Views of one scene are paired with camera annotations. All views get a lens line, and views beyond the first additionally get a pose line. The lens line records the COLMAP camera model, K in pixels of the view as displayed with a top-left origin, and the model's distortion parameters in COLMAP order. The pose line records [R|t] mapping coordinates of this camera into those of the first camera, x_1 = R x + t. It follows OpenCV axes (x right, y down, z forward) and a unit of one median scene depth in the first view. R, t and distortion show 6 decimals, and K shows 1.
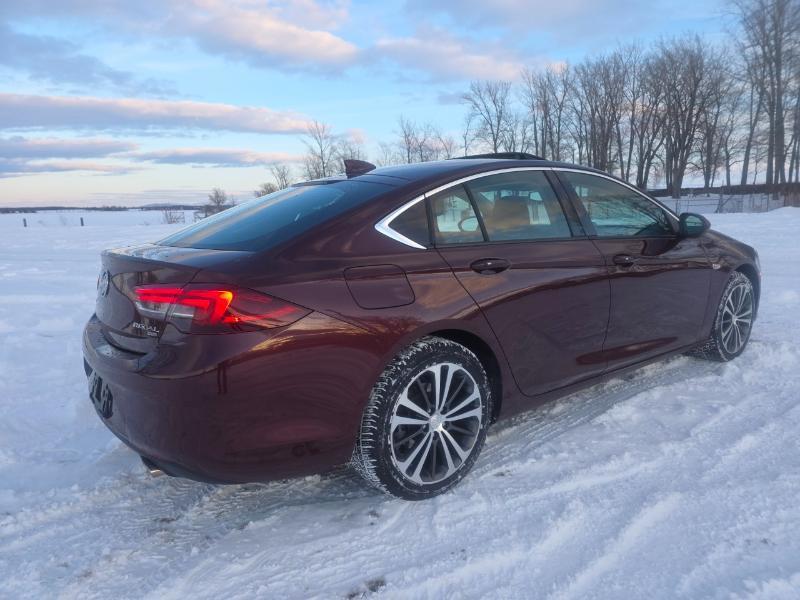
lens RADIAL K [[533.9, 0, 397.9], [0, 533.9, 297.6], [0, 0, 1]] dist [0.071766, -0.067935]
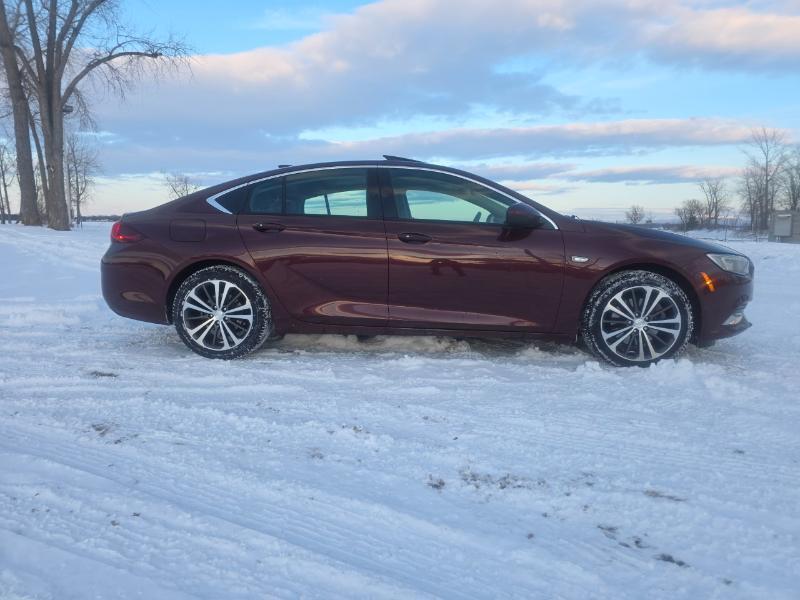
lens RADIAL K [[531.8, 0, 393.8], [0, 531.8, 299.1], [0, 0, 1]] dist [0.071858, -0.073718]
pose [[0.737591, 0.125215, -0.663537, 1.585664], [-0.143976, 0.989223, 0.026631, 0.055510], [0.659720, 0.075891, 0.747669, 0.089161]]
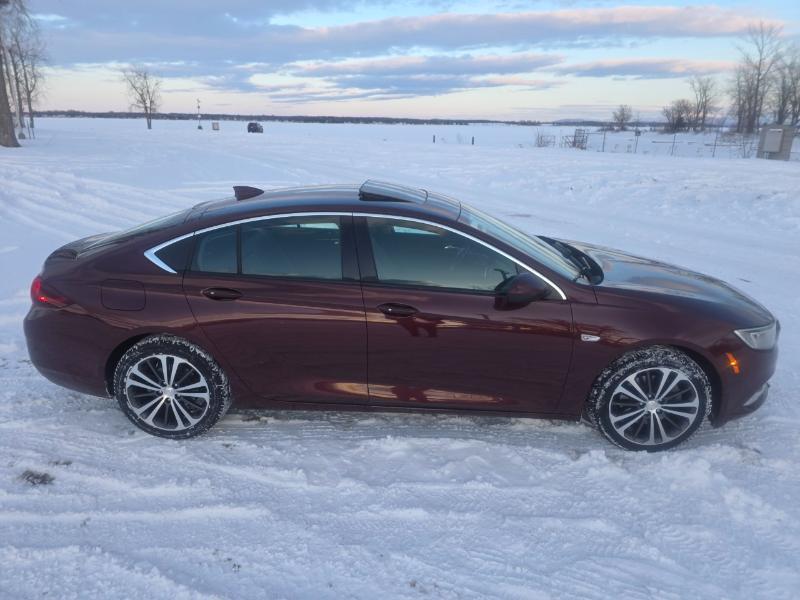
lens RADIAL K [[533.9, 0, 397.9], [0, 533.9, 297.6], [0, 0, 1]] dist [0.071766, -0.067935]
pose [[0.766058, 0.230745, -0.599926, 1.352148], [-0.142774, 0.971112, 0.191200, -0.381772], [0.626714, -0.060817, 0.776872, 0.261708]]
